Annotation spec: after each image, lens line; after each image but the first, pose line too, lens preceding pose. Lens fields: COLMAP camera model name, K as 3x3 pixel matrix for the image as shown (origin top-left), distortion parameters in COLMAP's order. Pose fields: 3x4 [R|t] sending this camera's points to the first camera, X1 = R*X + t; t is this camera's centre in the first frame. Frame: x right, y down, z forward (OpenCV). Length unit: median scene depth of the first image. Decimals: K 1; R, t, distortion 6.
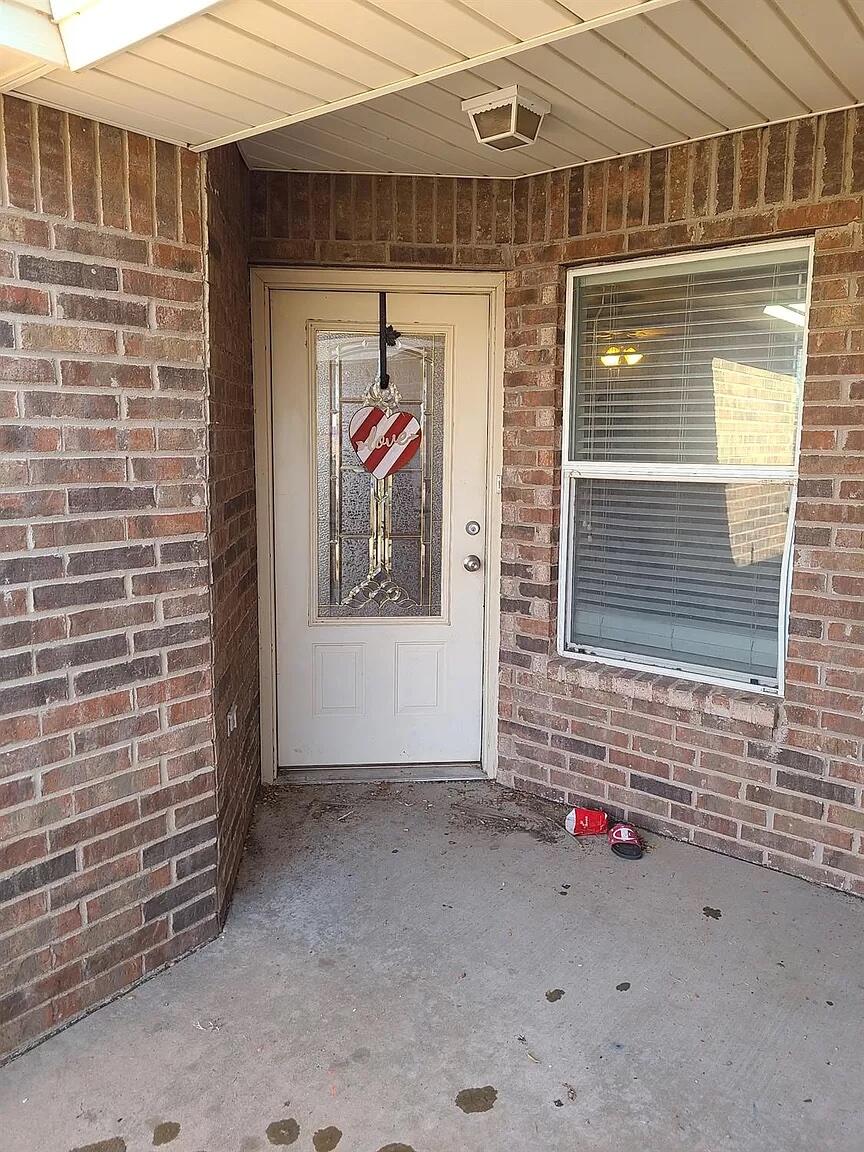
lens RADIAL K [[866.8, 0, 430.3], [0, 866.8, 573.9], [0, 0, 1]] dist [-0.000736, 0.000003]
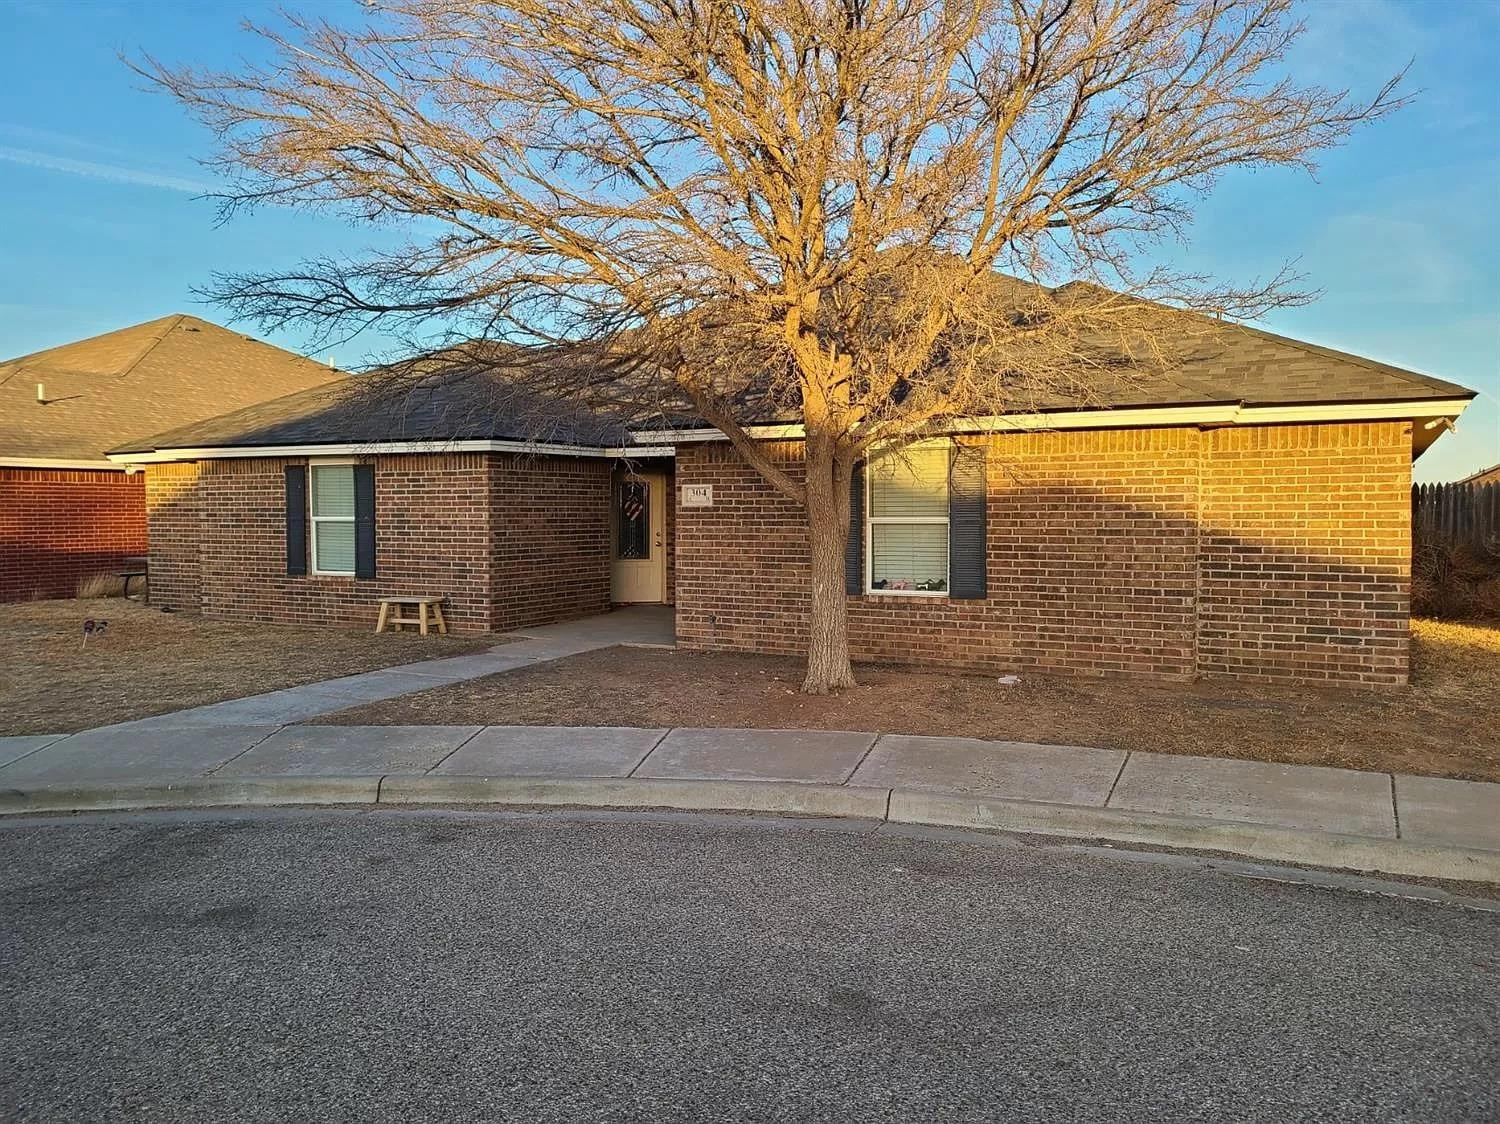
lens RADIAL K [[1128.6, 0, 751.0], [0, 1128.6, 562.1], [0, 0, 1]] dist [-0.000736, 0.000003]
pose [[0.984322, -0.022082, 0.174992, -0.405195], [0.041999, 0.992939, -0.110946, 0.614038], [-0.171306, 0.116556, 0.978299, -3.736491]]
